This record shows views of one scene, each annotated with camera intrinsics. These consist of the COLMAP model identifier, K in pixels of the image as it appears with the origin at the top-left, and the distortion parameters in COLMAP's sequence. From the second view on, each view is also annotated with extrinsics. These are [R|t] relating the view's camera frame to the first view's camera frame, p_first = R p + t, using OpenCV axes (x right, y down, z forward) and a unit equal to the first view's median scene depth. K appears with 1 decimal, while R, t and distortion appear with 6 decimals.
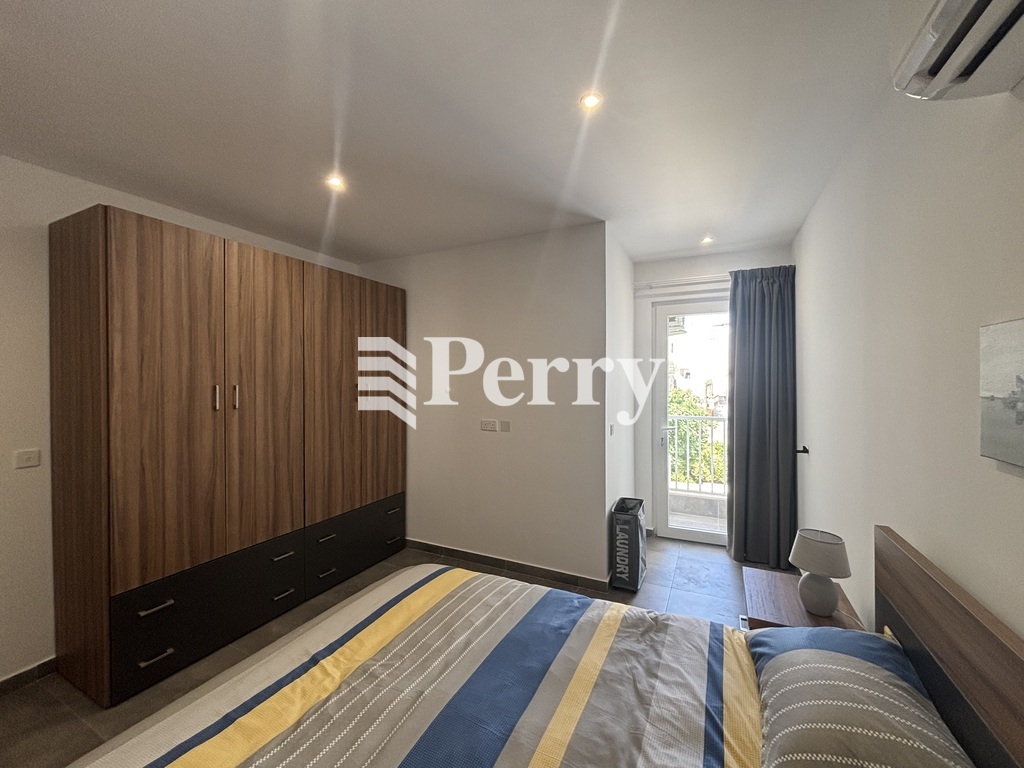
lens RADIAL K [[413.5, 0, 510.0], [0, 413.5, 382.1], [0, 0, 1]] dist [0.002382, 0.000132]
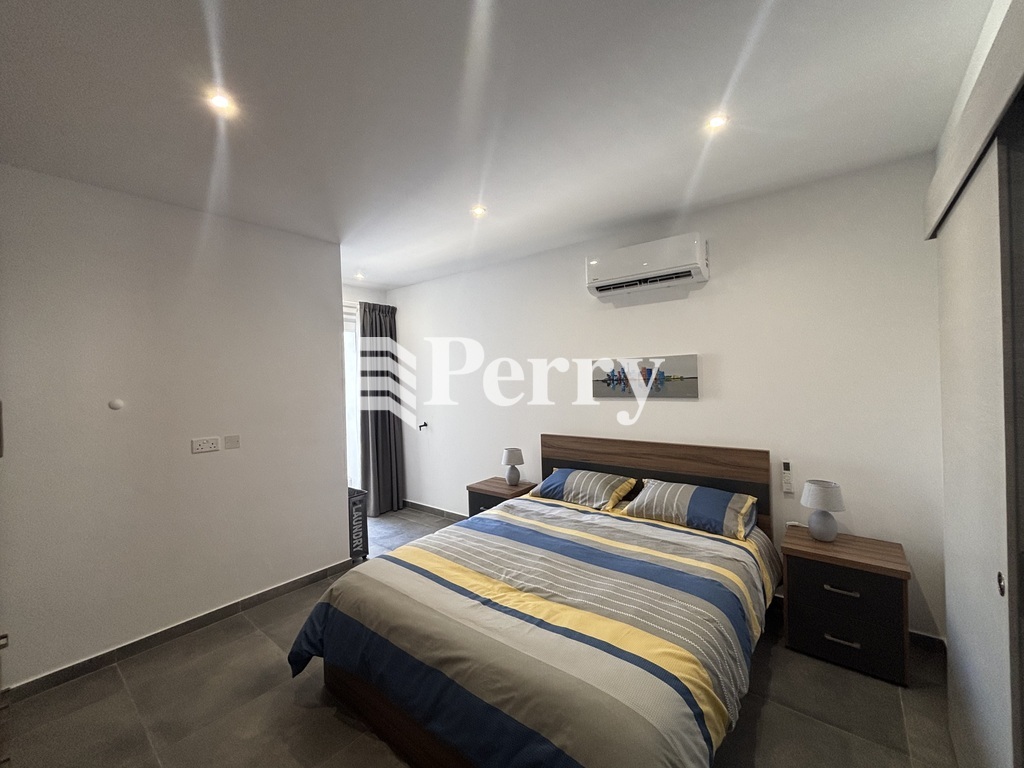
lens RADIAL K [[413.5, 0, 510.0], [0, 413.5, 382.1], [0, 0, 1]] dist [0.002382, 0.000132]
pose [[0.218405, -0.009980, 0.975807, -1.250722], [0.036911, 0.999317, 0.001959, 0.009483], [-0.975160, 0.035591, 0.218624, 0.474931]]
